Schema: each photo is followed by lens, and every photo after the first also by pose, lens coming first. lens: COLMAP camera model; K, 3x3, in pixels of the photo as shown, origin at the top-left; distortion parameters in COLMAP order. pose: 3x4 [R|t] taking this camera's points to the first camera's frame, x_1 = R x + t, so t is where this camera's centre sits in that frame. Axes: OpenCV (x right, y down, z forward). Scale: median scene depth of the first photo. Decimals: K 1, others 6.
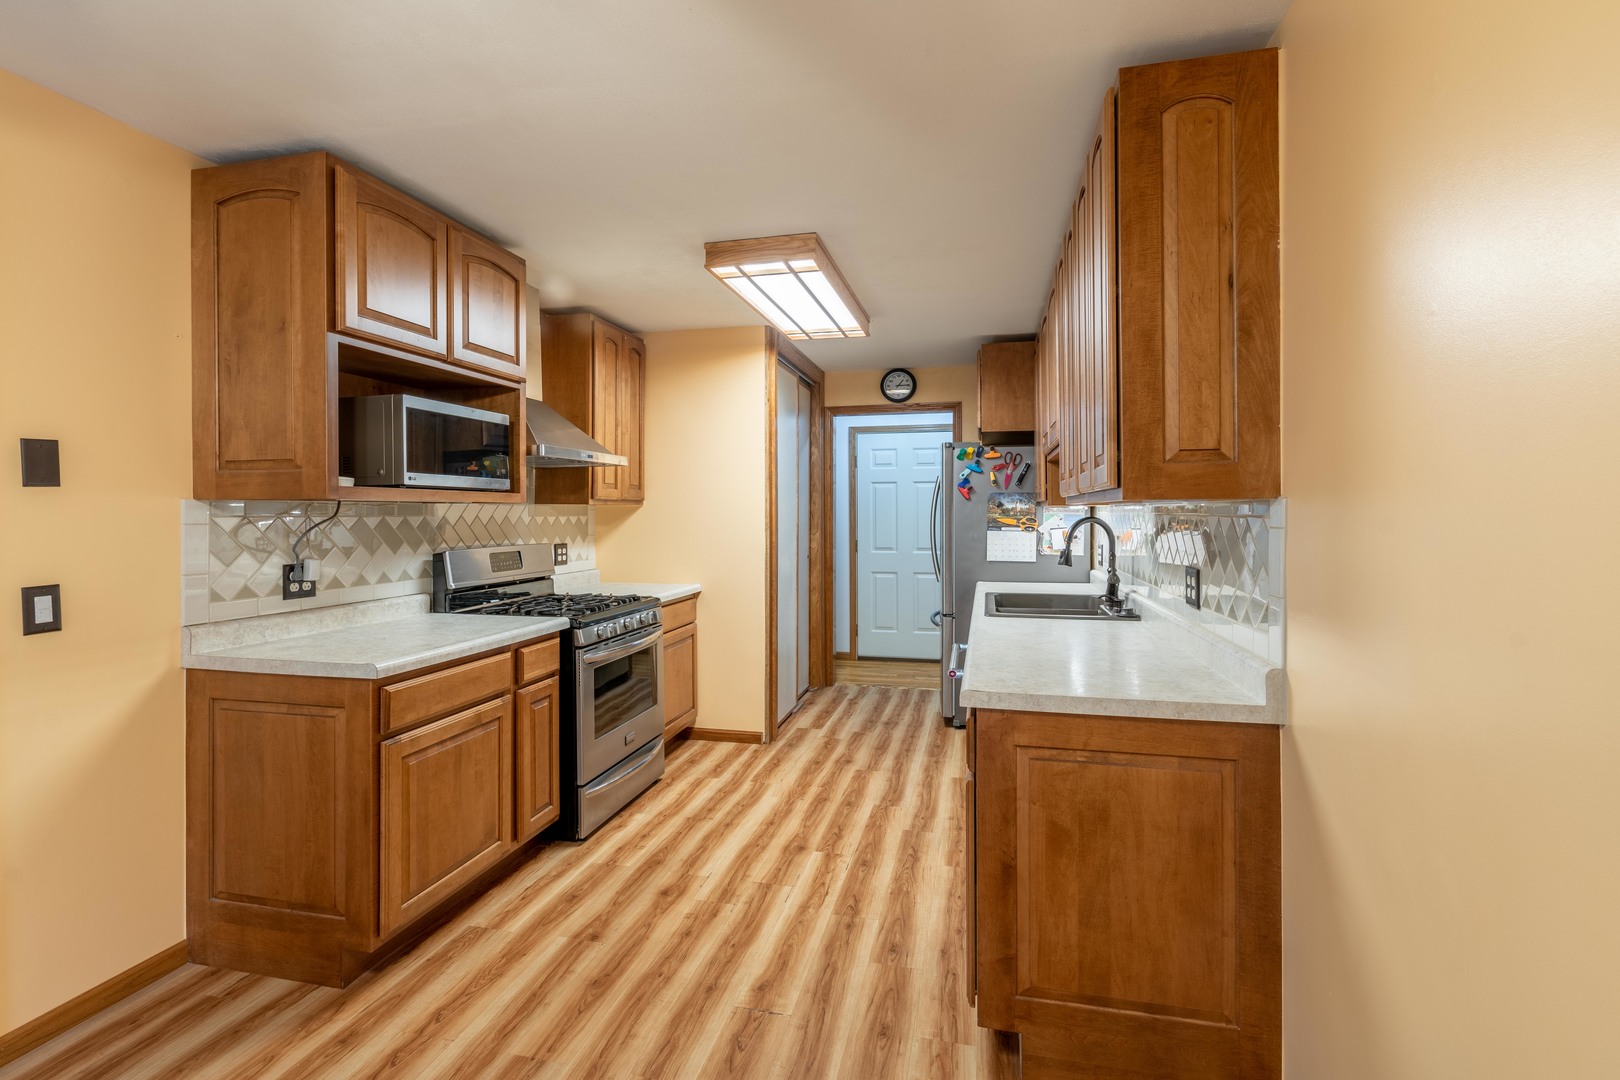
lens RADIAL K [[714.6, 0, 814.5], [0, 714.6, 514.8], [0, 0, 1]] dist [0.002493, 0.000106]
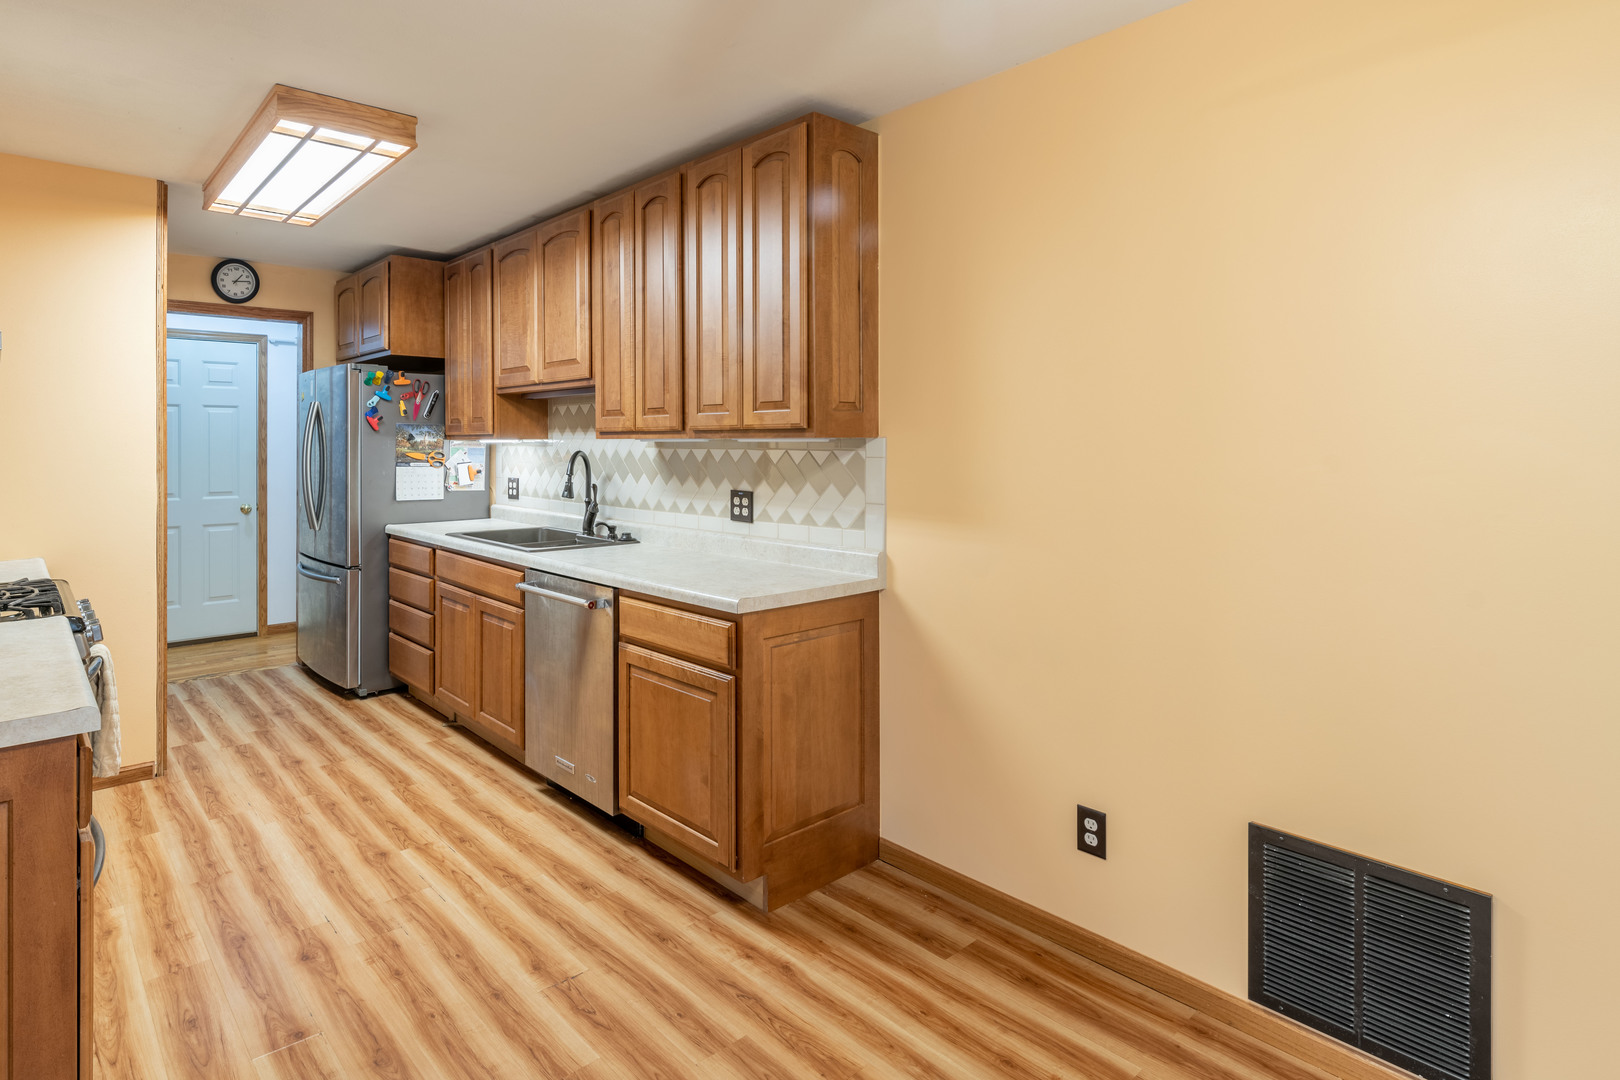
lens RADIAL K [[727.8, 0, 810.6], [0, 727.8, 444.7], [0, 0, 1]] dist [0.002067, -0.000188]
pose [[0.636880, 0.004055, 0.770952, -0.324648], [0.000116, 0.999986, -0.005355, -0.000584], [-0.770963, 0.003500, 0.636871, 0.077359]]
